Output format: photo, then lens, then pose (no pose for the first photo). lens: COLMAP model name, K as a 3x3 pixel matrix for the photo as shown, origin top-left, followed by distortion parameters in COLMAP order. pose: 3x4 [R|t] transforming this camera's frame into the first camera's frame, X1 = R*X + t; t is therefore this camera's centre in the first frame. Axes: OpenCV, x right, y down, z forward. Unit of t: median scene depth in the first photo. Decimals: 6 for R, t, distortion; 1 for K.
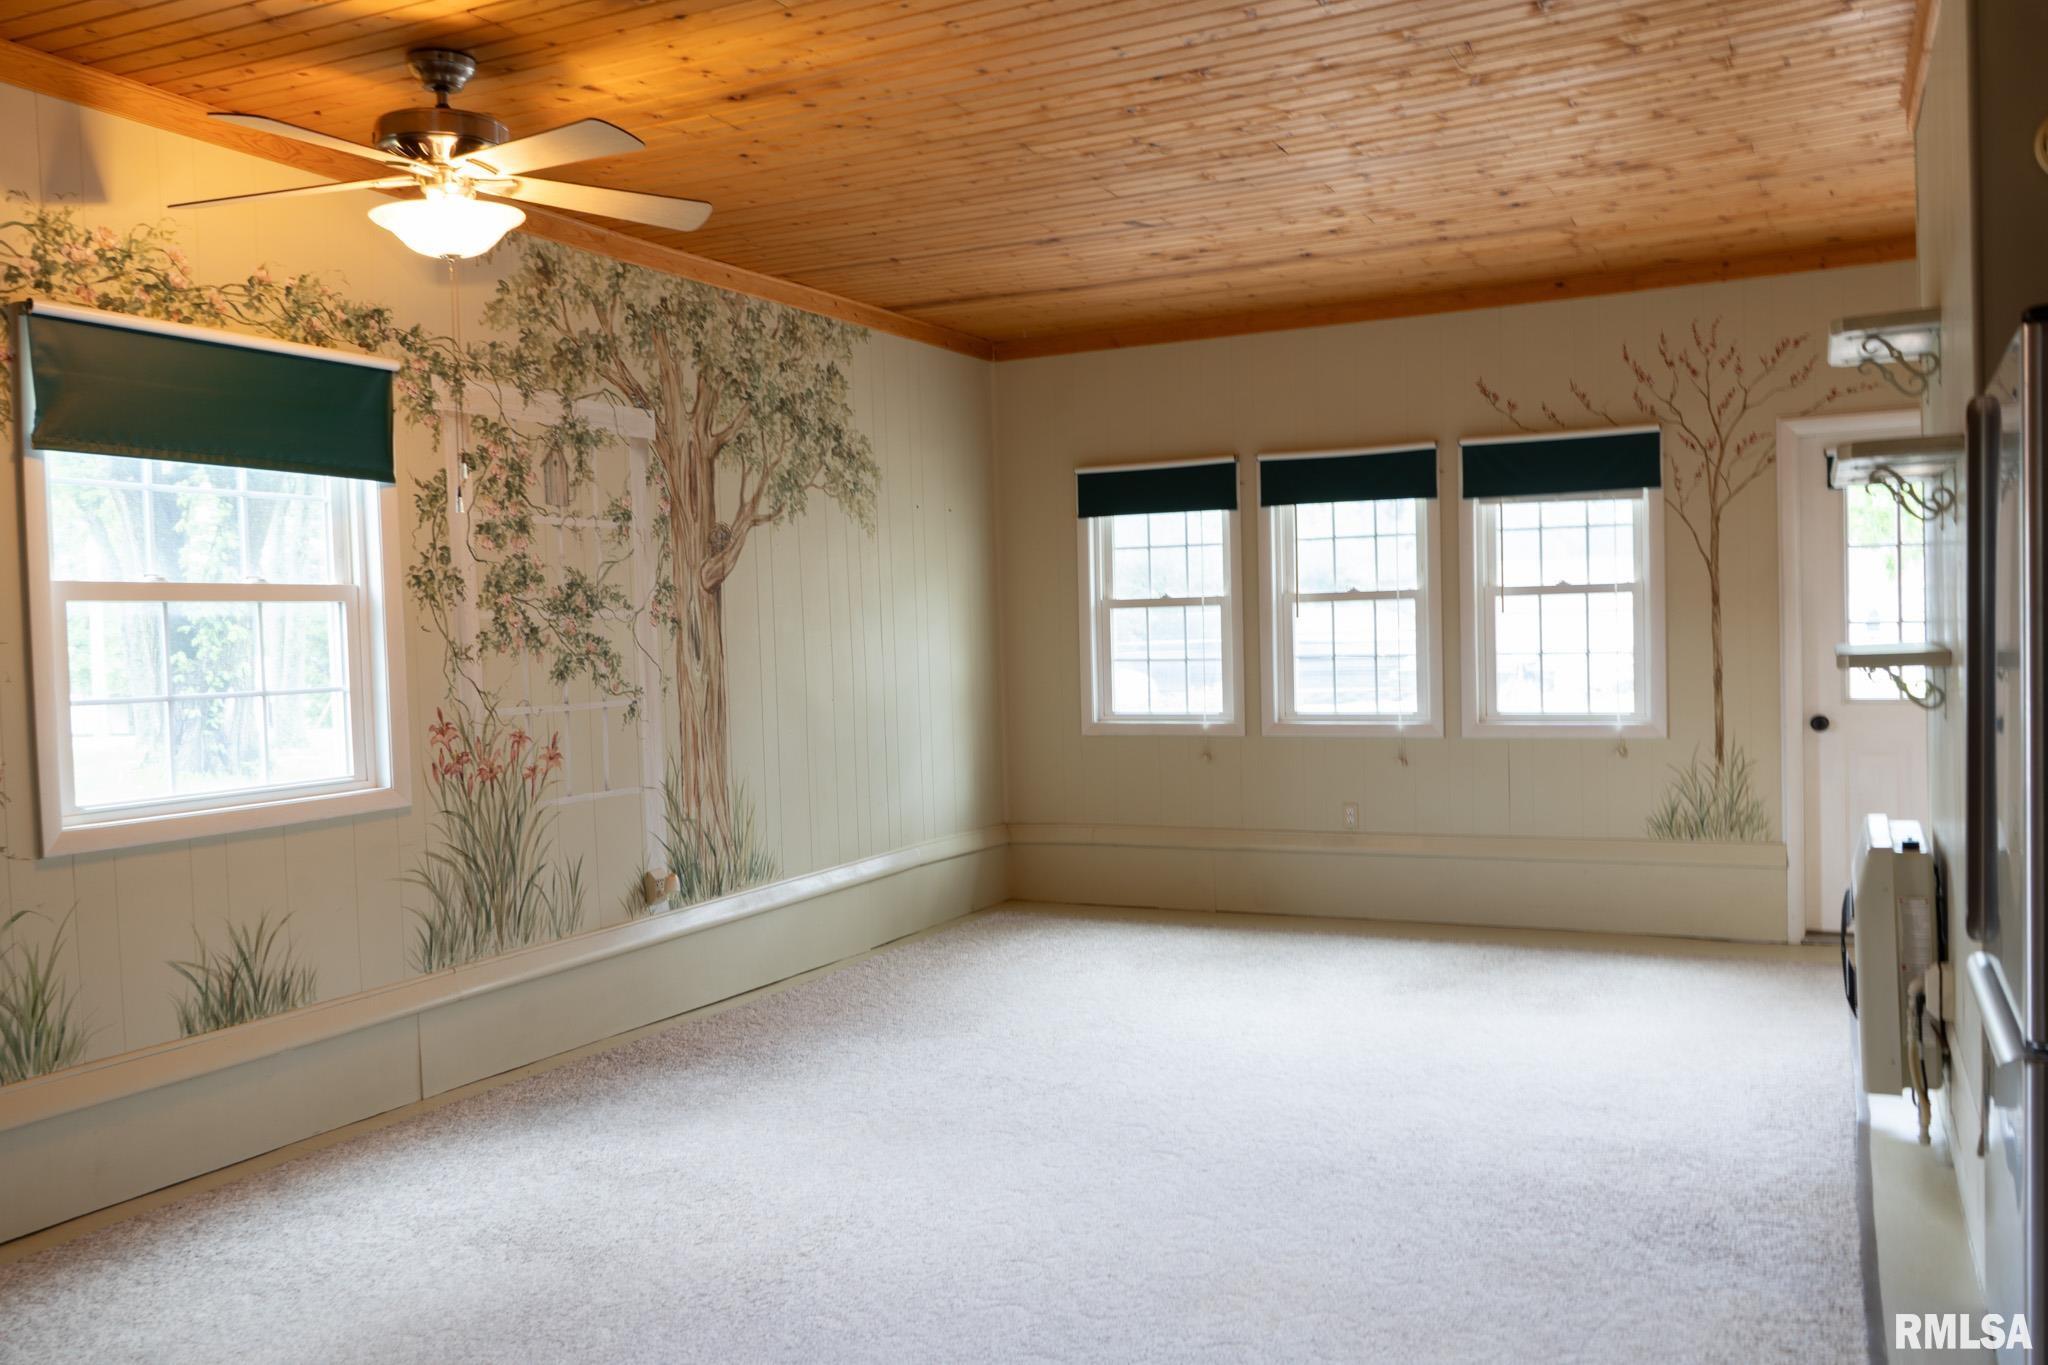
lens RADIAL K [[1627.5, 0, 1024.0], [0, 1627.5, 682.5], [0, 0, 1]] dist [-0.010245, 0.006119]
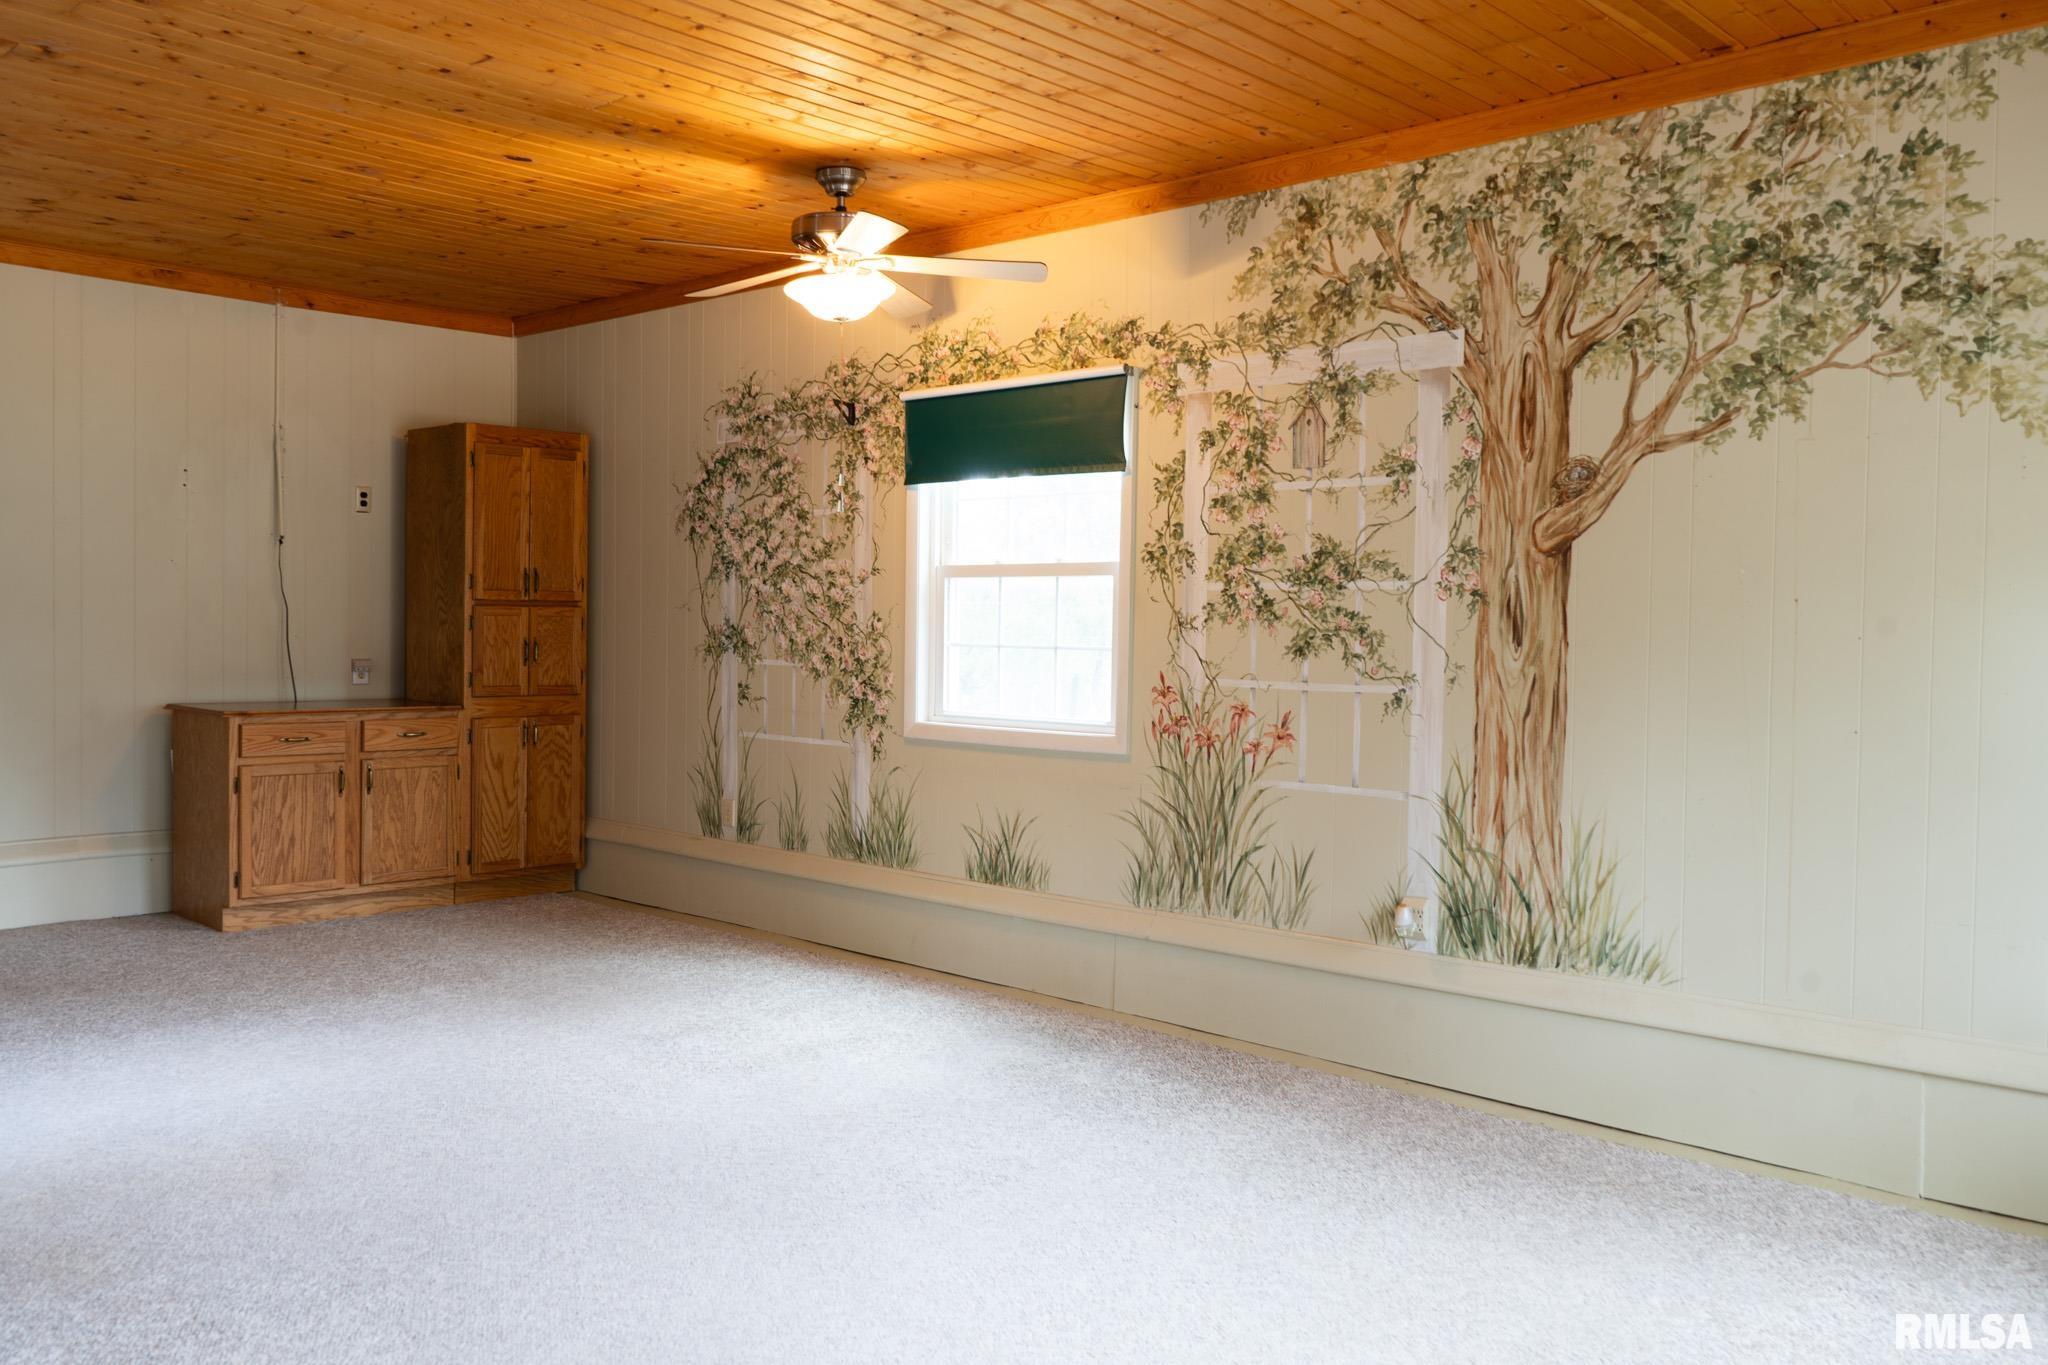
lens RADIAL K [[1627.5, 0, 1024.0], [0, 1627.5, 682.5], [0, 0, 1]] dist [-0.010245, 0.006119]
pose [[-0.279578, 0.058767, -0.958323, 0.650815], [-0.036021, 0.996780, 0.071634, -0.047597], [0.959447, 0.054547, -0.276561, 1.104785]]
